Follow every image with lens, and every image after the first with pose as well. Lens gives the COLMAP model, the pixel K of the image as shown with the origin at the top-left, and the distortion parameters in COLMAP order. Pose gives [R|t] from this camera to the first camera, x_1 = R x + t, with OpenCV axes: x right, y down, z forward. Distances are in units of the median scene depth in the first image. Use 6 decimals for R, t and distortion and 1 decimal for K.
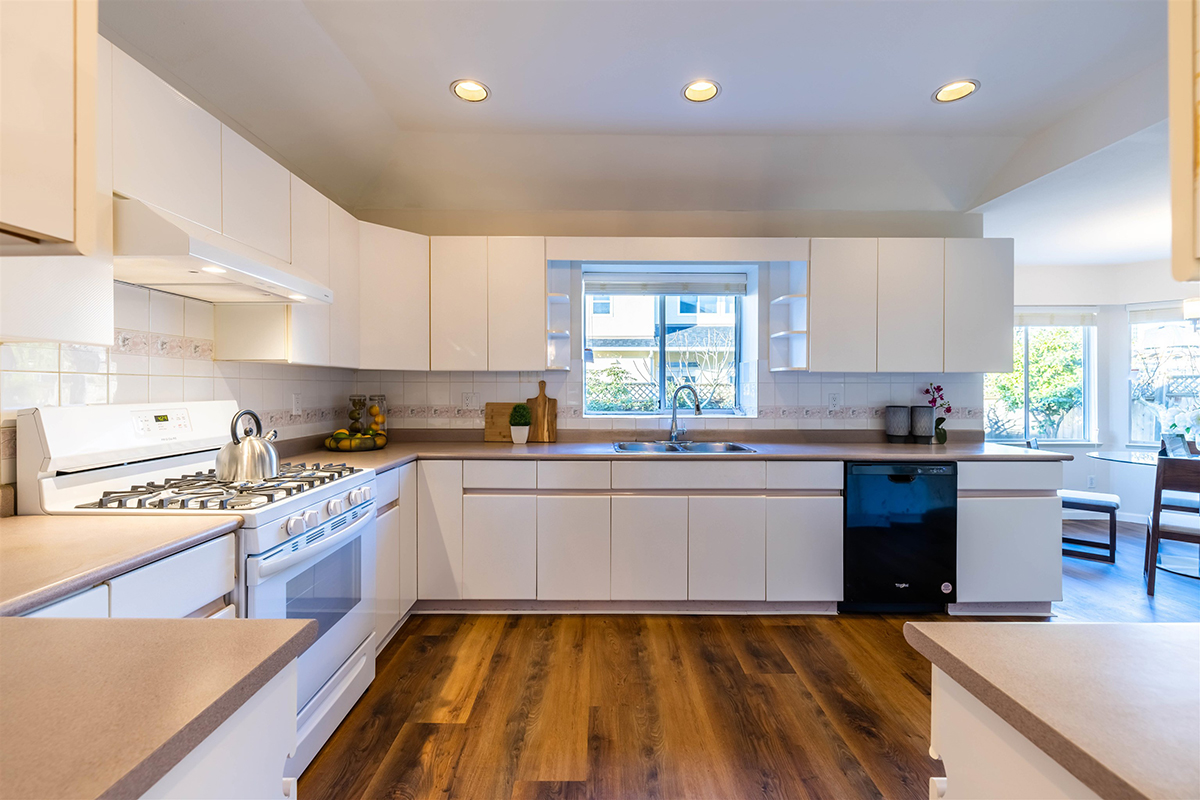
lens RADIAL K [[506.8, 0, 597.1], [0, 506.8, 389.7], [0, 0, 1]] dist [-0.001117, -0.000101]
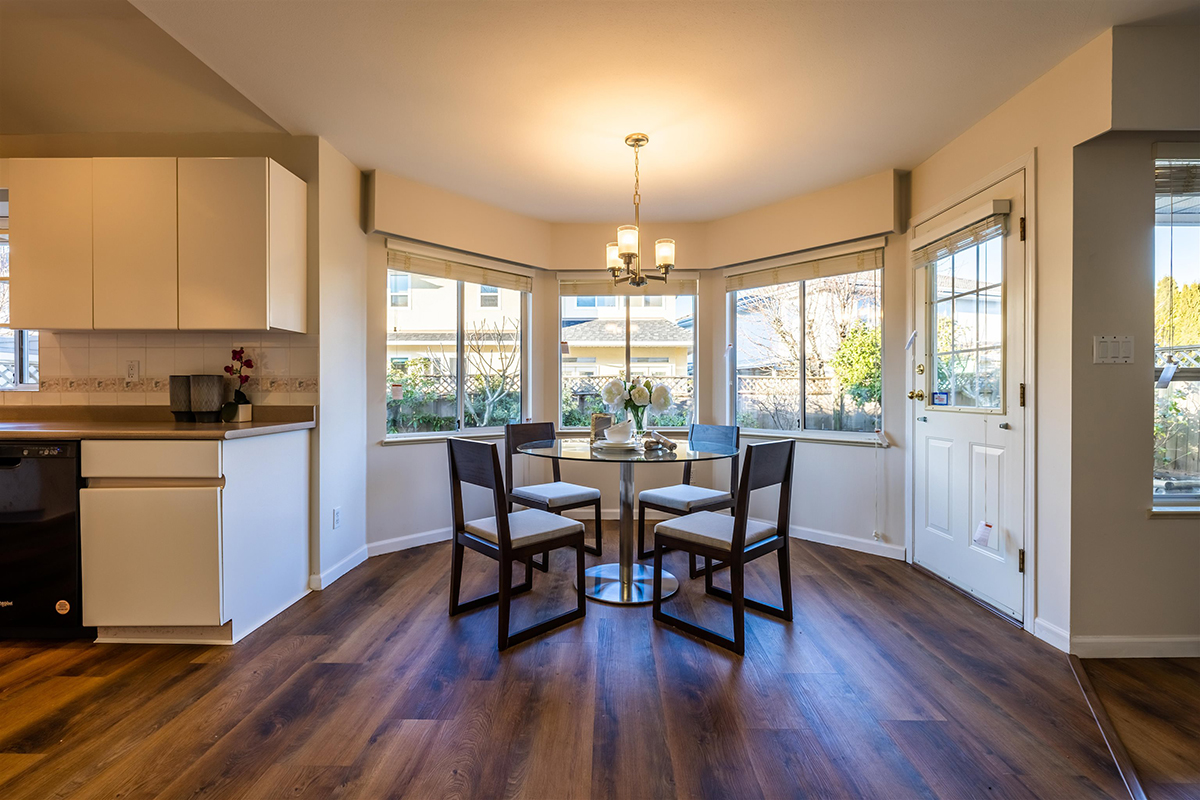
lens RADIAL K [[506.8, 0, 597.1], [0, 506.8, 389.7], [0, 0, 1]] dist [-0.001117, -0.000101]
pose [[0.999869, -0.001005, -0.016146, 1.221890], [0.000970, 0.999997, -0.002168, 0.055932], [0.016149, 0.002152, 0.999867, 0.207930]]
